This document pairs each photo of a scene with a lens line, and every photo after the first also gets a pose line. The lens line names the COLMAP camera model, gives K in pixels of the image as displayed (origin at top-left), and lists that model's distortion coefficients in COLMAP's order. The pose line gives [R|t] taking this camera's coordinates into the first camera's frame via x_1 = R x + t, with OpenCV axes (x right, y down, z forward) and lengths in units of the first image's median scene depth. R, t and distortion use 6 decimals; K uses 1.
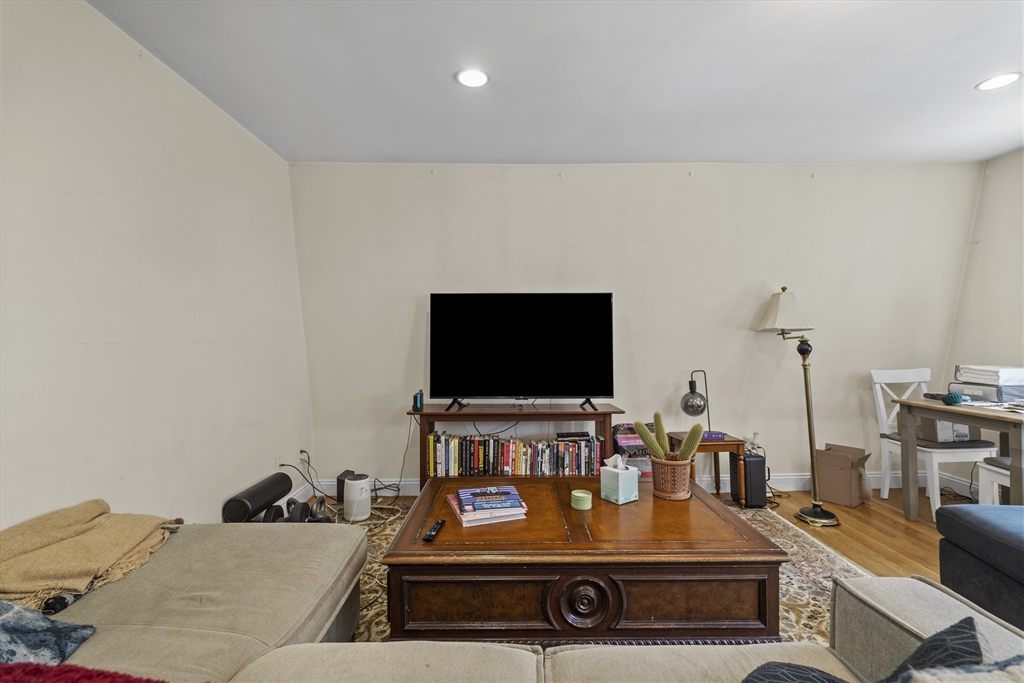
lens RADIAL K [[454.9, 0, 510.2], [0, 454.9, 335.4], [0, 0, 1]] dist [-0.001632, 0.000108]
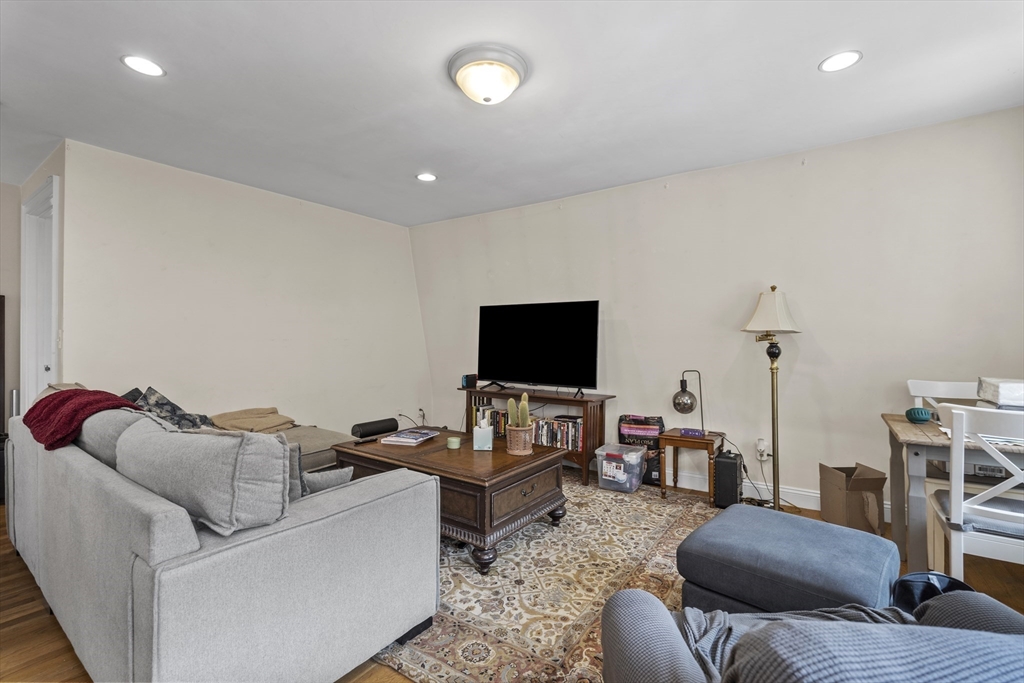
lens RADIAL K [[454.9, 0, 512.7], [0, 454.9, 339.7], [0, 0, 1]] dist [-0.001632, 0.000108]
pose [[0.805046, 0.007421, -0.593166, 0.763696], [0.001902, 0.999884, 0.015090, -0.010548], [0.593209, -0.013276, 0.804939, -0.082748]]
